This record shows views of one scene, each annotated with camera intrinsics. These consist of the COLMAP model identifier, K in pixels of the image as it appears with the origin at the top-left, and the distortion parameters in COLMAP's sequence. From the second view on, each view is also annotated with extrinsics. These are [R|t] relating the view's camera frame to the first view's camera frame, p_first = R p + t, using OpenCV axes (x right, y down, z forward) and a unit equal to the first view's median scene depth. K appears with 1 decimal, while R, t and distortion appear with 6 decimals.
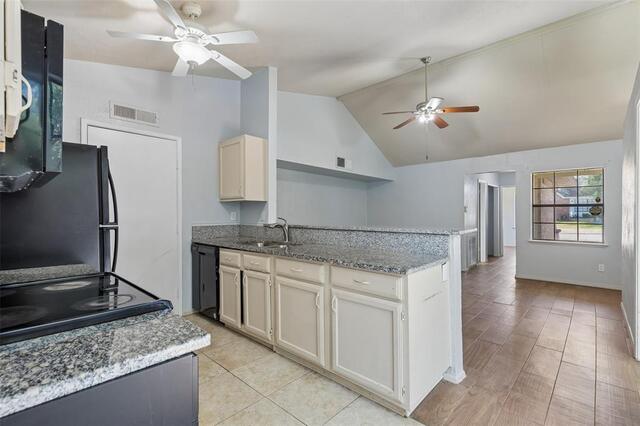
lens RADIAL K [[293.1, 0, 326.2], [0, 293.1, 213.7], [0, 0, 1]] dist [0.013410, -0.002151]
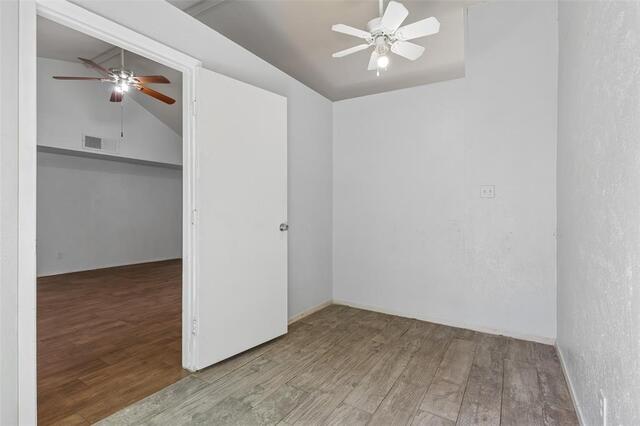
lens RADIAL K [[307.9, 0, 322.5], [0, 307.9, 207.9], [0, 0, 1]] dist [-0.000623, -0.000064]
pose [[0.982743, 0.002809, 0.184953, 0.946300], [-0.001373, 0.999968, -0.007889, 0.029295], [-0.184969, 0.007499, 0.982716, 0.045508]]
